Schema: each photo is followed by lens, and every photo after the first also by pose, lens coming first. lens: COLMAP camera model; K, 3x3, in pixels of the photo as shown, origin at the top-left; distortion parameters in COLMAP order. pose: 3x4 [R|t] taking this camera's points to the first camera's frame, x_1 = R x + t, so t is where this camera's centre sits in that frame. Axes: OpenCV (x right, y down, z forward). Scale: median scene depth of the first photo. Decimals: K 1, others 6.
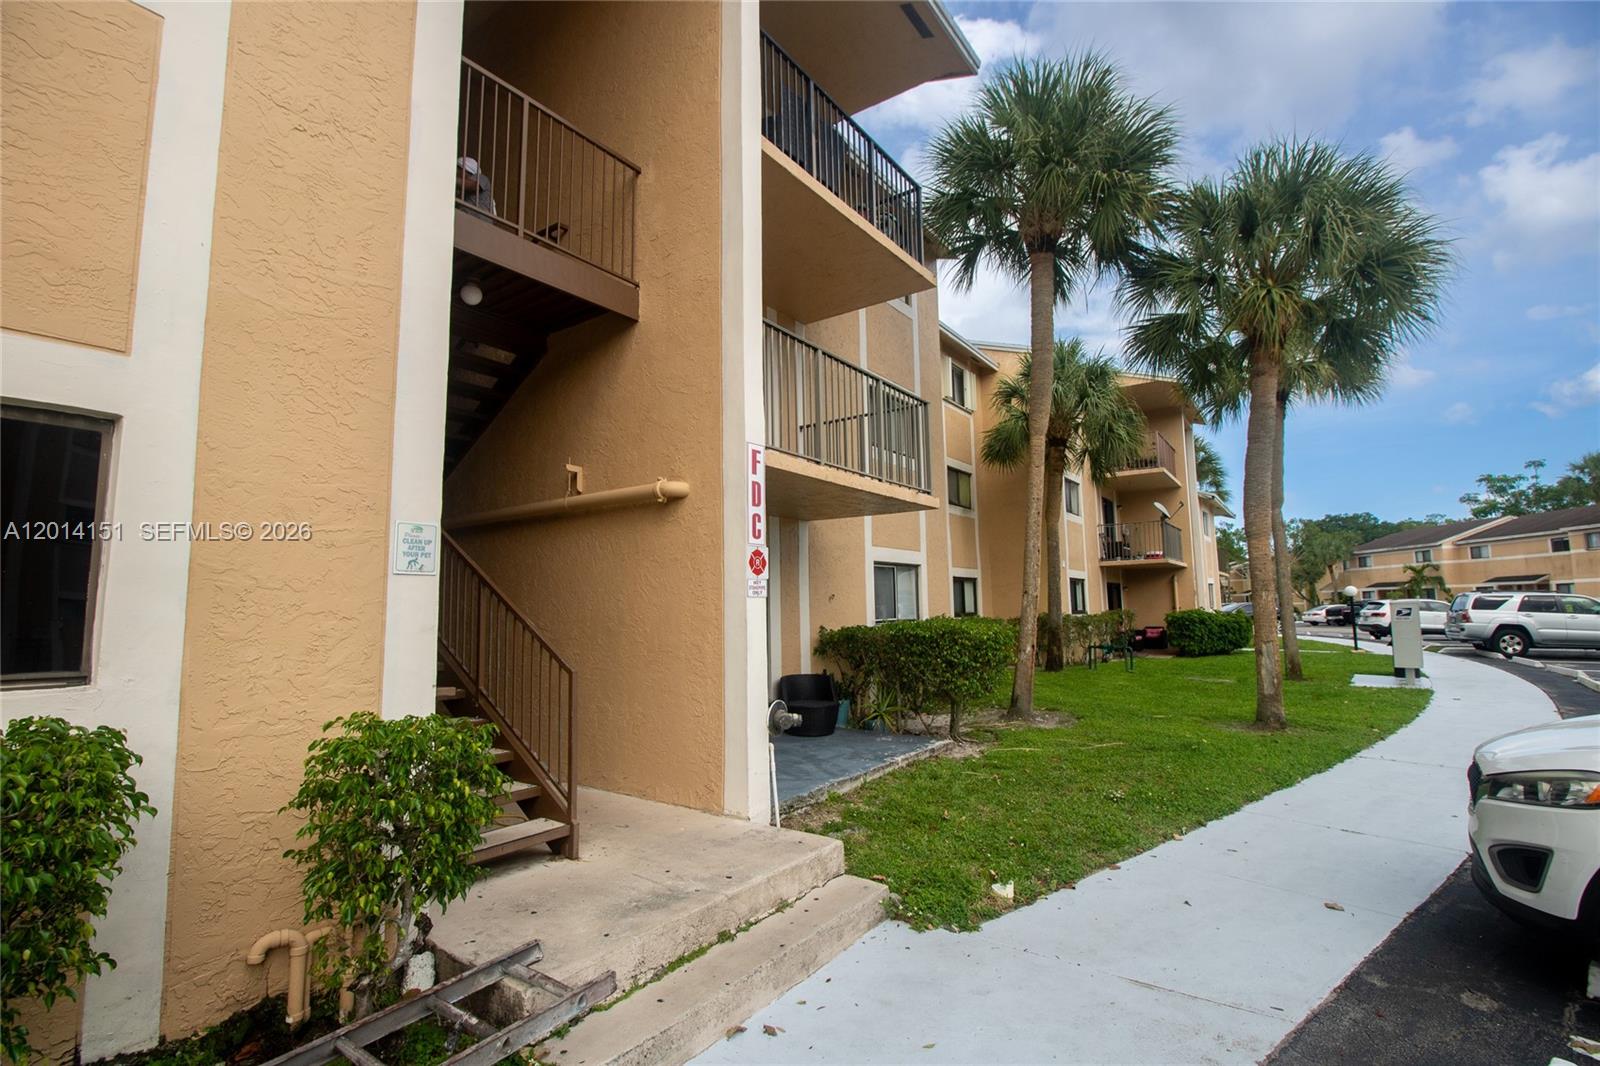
lens RADIAL K [[740.4, 0, 799.8], [0, 740.4, 530.5], [0, 0, 1]] dist [-0.003219, -0.009032]
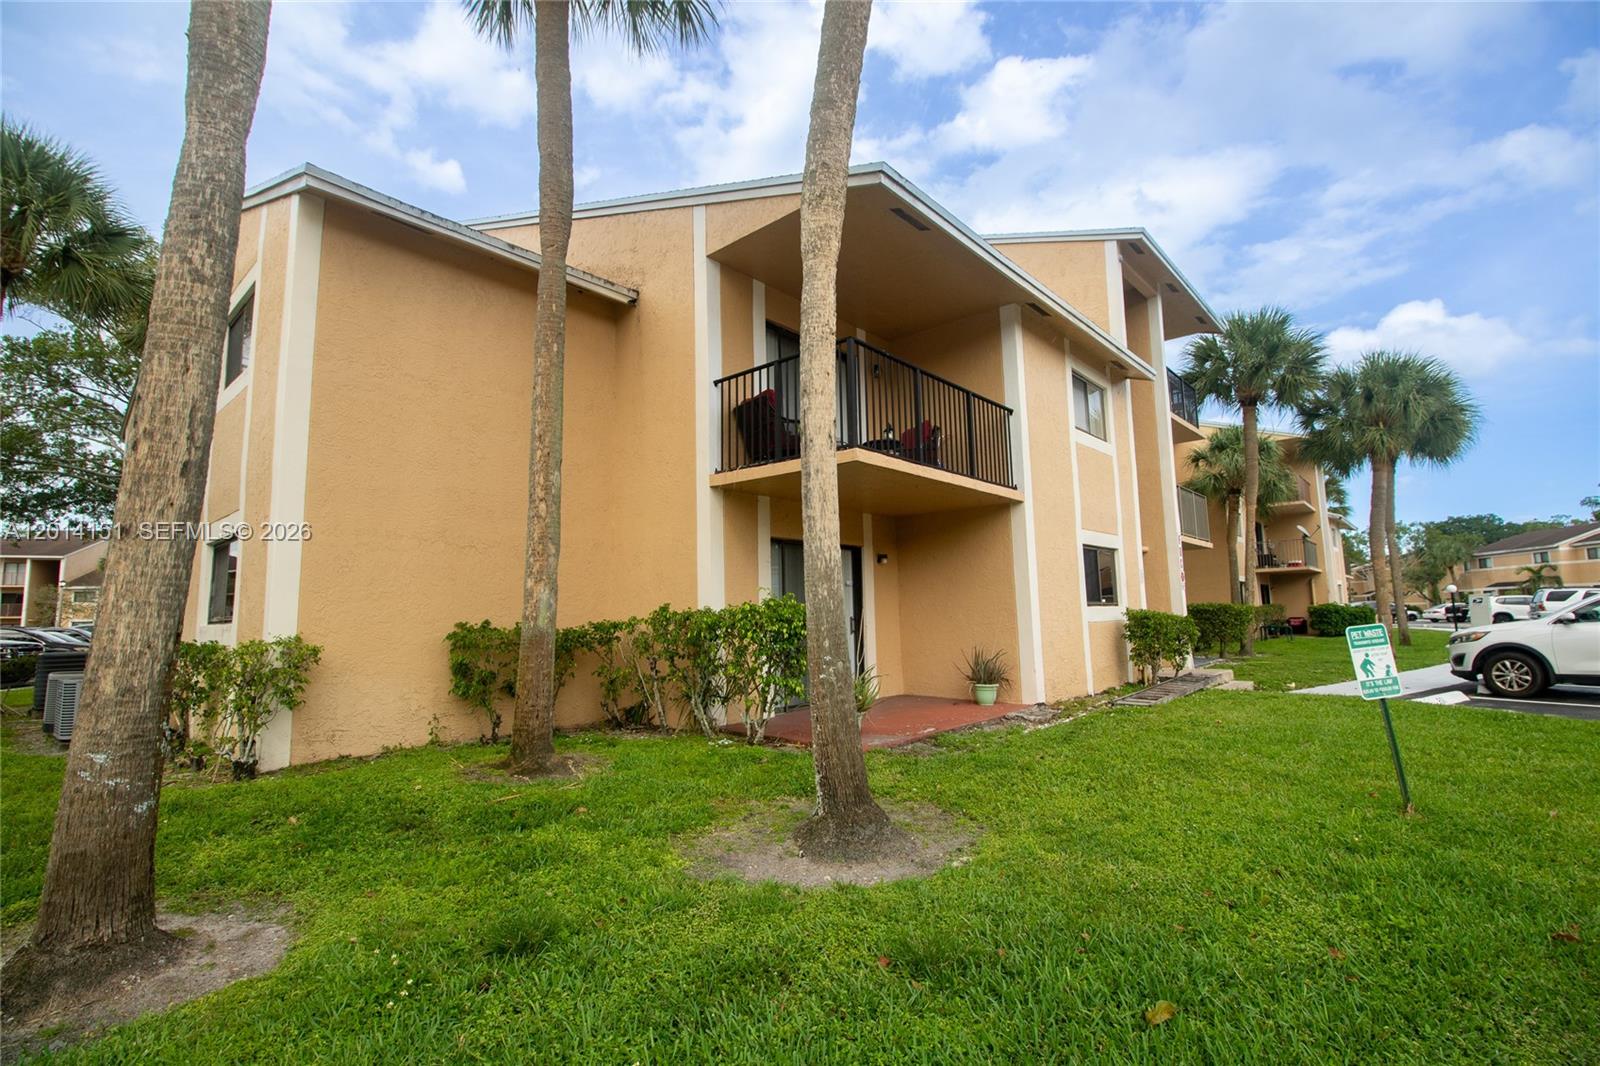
lens RADIAL K [[740.4, 0, 796.1], [0, 740.4, 530.4], [0, 0, 1]] dist [-0.003219, -0.009032]
pose [[0.993444, -0.022280, -0.112131, -0.223280], [0.020794, 0.999680, -0.014407, -0.021872], [0.112416, 0.011981, 0.993589, -0.358152]]
